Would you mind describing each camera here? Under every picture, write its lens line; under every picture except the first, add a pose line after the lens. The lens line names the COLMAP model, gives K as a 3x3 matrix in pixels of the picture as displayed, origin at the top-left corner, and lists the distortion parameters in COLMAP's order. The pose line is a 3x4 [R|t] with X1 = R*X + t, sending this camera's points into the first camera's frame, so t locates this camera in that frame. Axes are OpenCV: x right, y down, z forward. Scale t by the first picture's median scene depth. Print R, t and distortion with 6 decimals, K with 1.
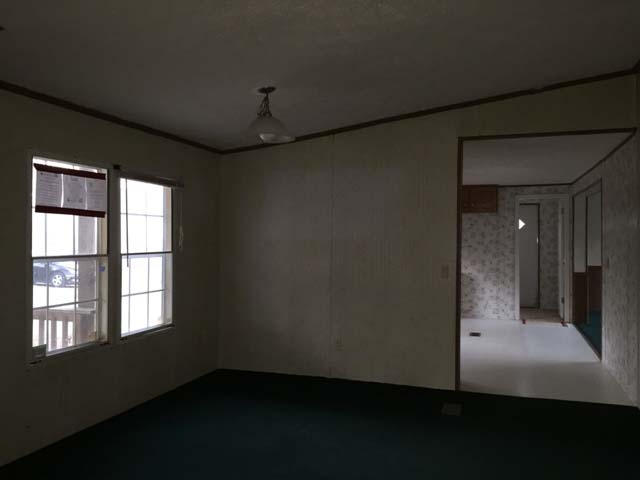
lens RADIAL K [[556.9, 0, 317.5], [0, 556.9, 236.3], [0, 0, 1]] dist [0.051512, -0.003417]
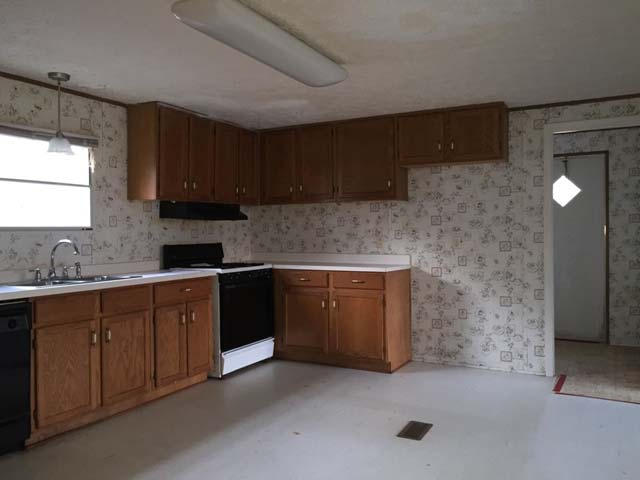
lens RADIAL K [[556.9, 0, 317.5], [0, 556.9, 236.3], [0, 0, 1]] dist [0.051512, -0.003417]
pose [[0.988076, -0.006788, -0.153817, 0.227789], [0.008650, 0.999897, 0.011440, 0.017448], [0.153723, -0.012634, 0.988033, 0.471321]]
